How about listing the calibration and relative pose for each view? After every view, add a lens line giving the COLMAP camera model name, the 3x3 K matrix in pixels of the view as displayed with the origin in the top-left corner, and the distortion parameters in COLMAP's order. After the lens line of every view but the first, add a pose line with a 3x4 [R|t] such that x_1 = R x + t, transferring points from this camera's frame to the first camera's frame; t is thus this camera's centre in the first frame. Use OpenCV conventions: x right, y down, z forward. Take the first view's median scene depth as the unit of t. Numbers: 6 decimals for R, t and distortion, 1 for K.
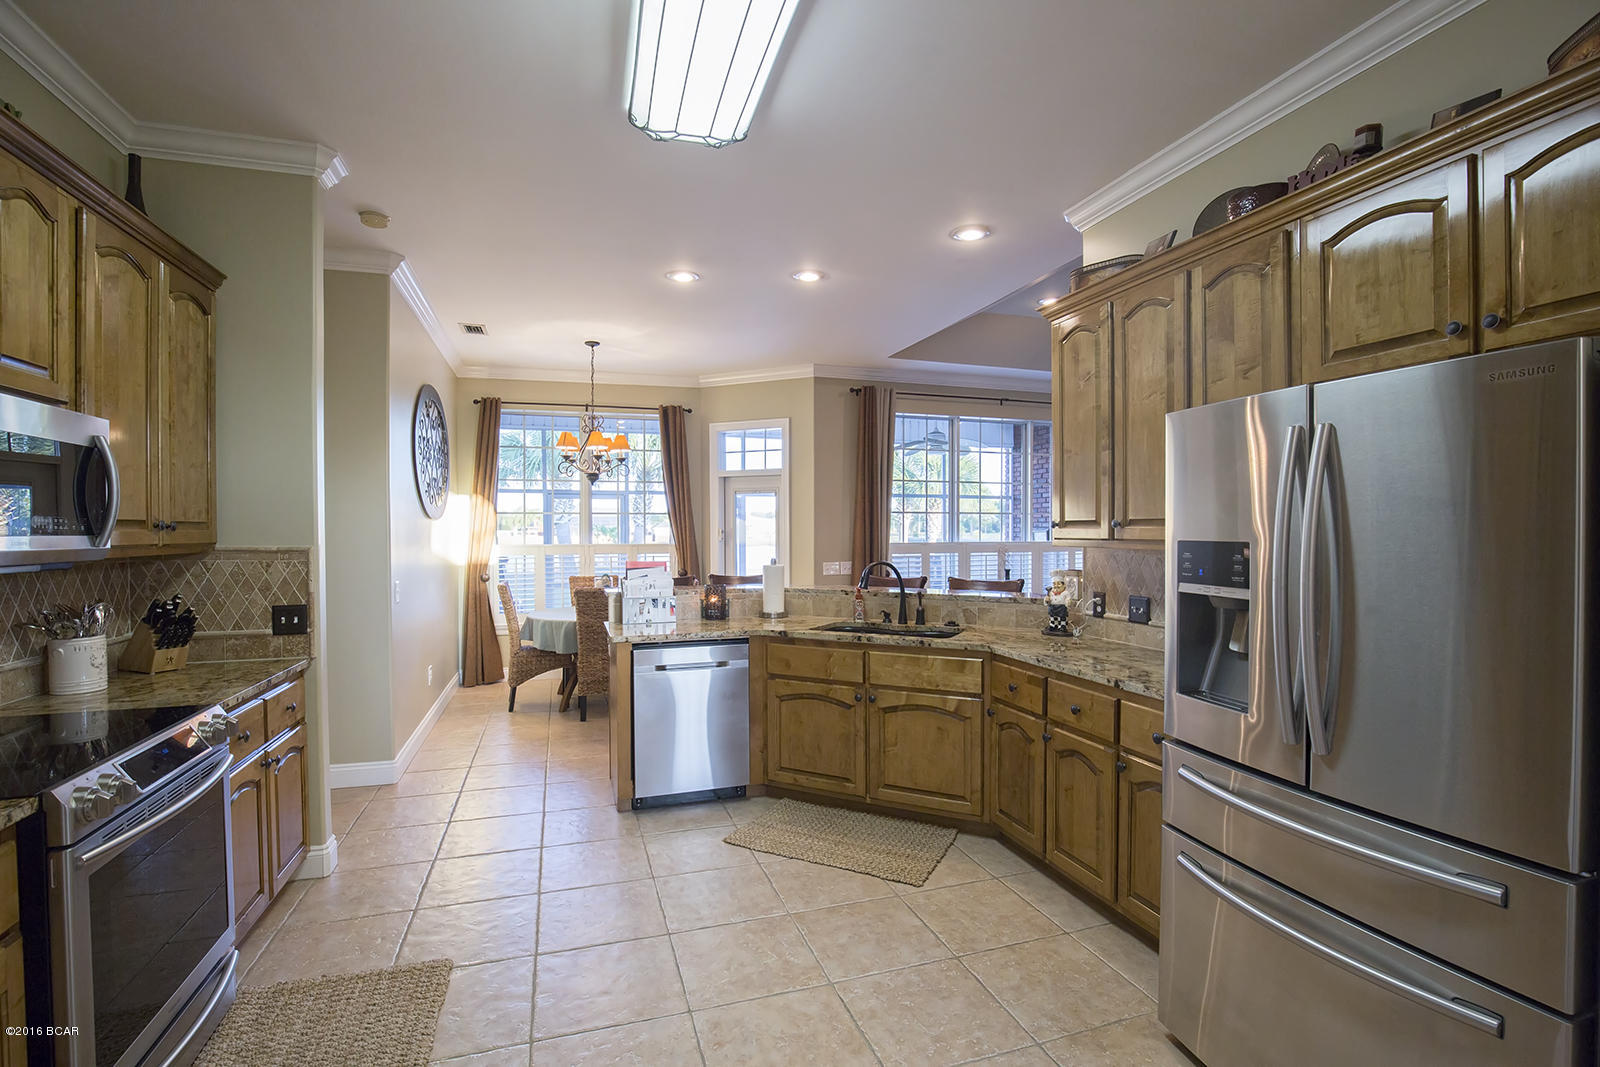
lens RADIAL K [[733.3, 0, 798.1], [0, 733.3, 534.4], [0, 0, 1]] dist [-0.036306, 0.004131]
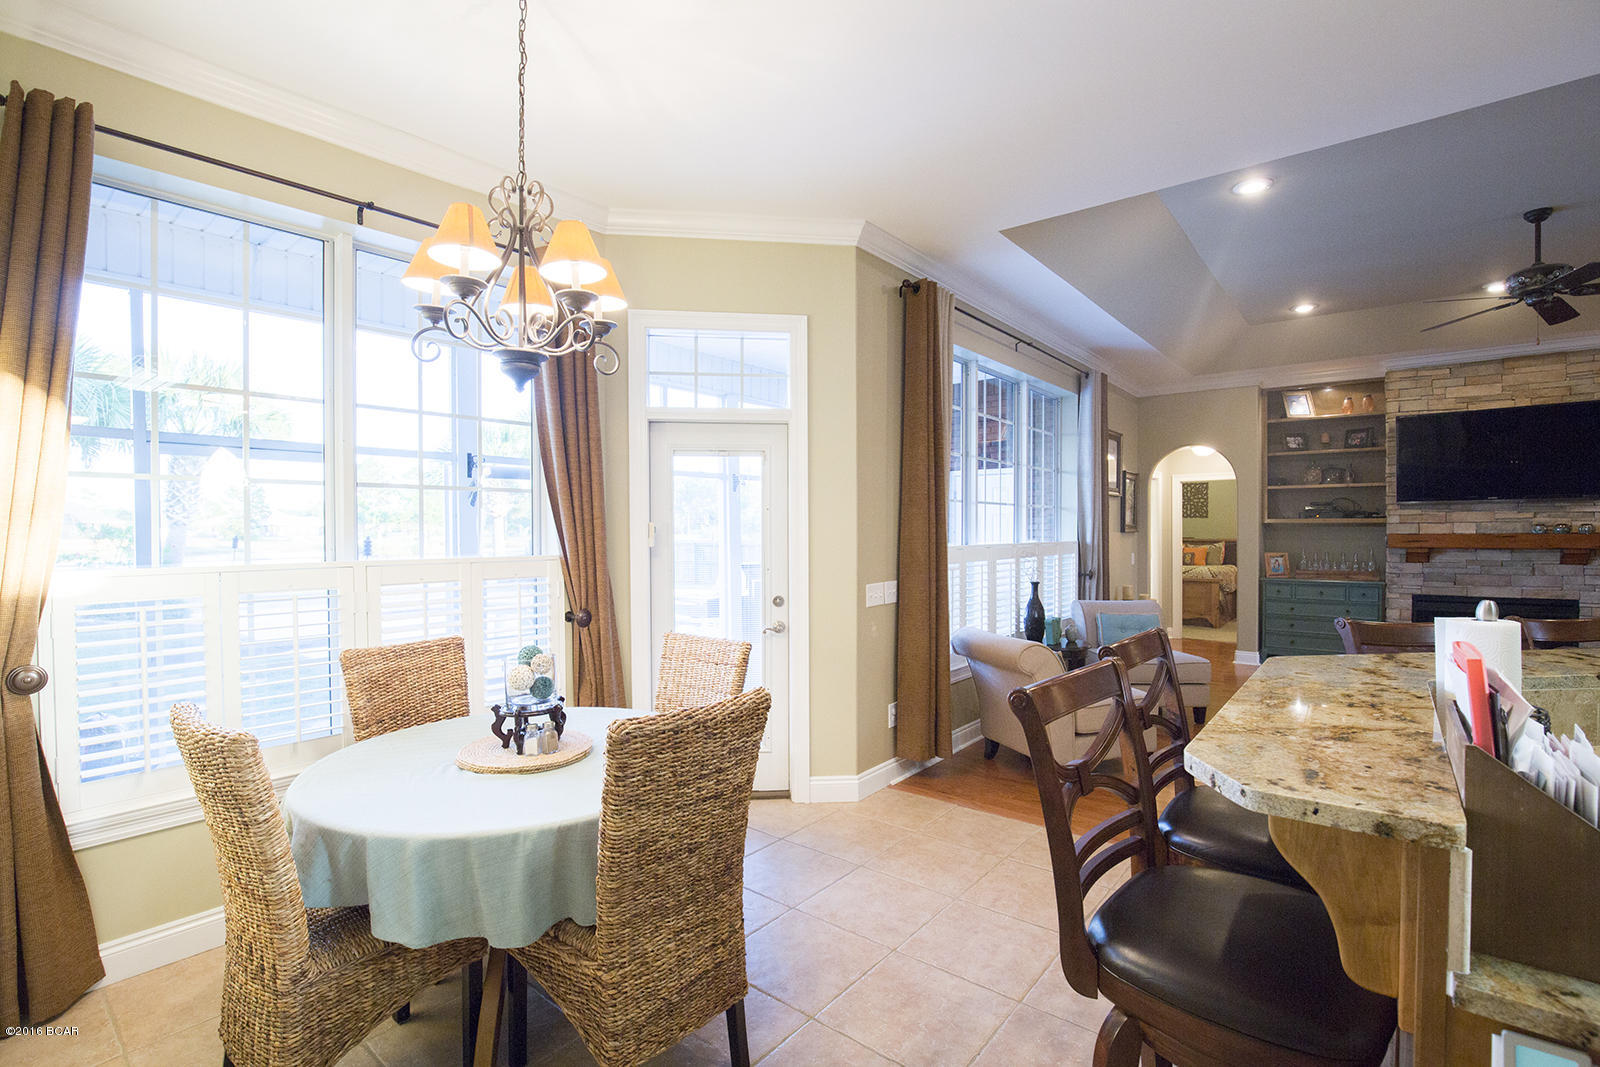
lens RADIAL K [[733.3, 0, 802.1], [0, 733.3, 535.2], [0, 0, 1]] dist [-0.036306, 0.004131]
pose [[0.841431, -0.004742, 0.540343, -0.304399], [0.003471, 0.999988, 0.003372, -0.001248], [-0.540353, -0.000962, 0.841438, 0.555053]]
